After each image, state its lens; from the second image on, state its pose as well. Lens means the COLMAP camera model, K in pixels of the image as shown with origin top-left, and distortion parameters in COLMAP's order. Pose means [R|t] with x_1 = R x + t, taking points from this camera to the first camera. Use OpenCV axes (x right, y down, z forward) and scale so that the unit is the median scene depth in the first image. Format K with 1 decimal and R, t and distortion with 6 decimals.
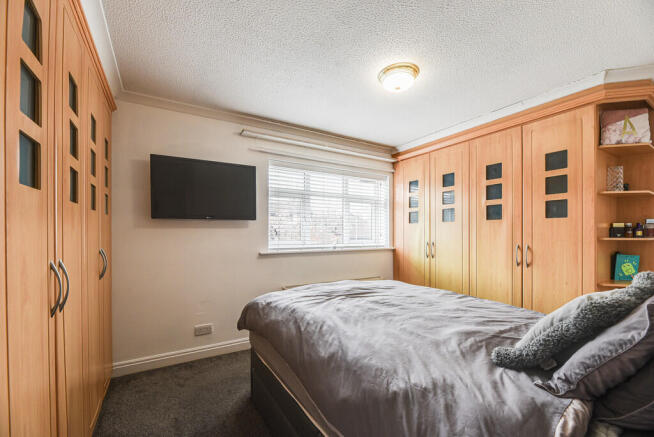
lens RADIAL K [[272.8, 0, 326.2], [0, 272.8, 233.6], [0, 0, 1]] dist [0.001364, 0.000016]
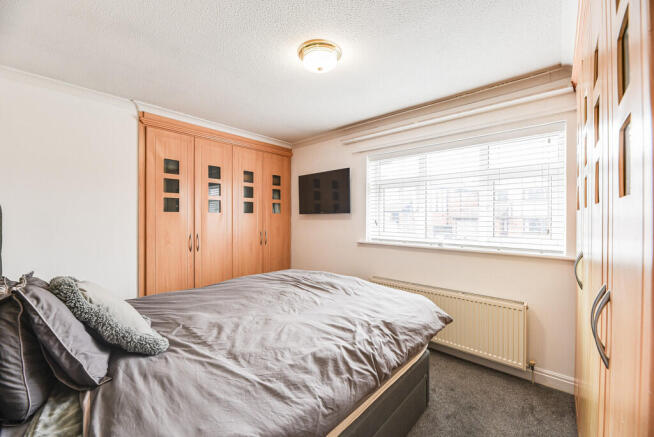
lens RADIAL K [[266.0, 0, 327.0], [0, 266.0, 218.5], [0, 0, 1]] dist [-0.001815, -0.000656]
pose [[0.298254, -0.002006, -0.954485, 0.768427], [-0.008672, 0.999951, -0.004812, -0.018656], [0.954447, 0.009712, 0.298221, 0.537244]]
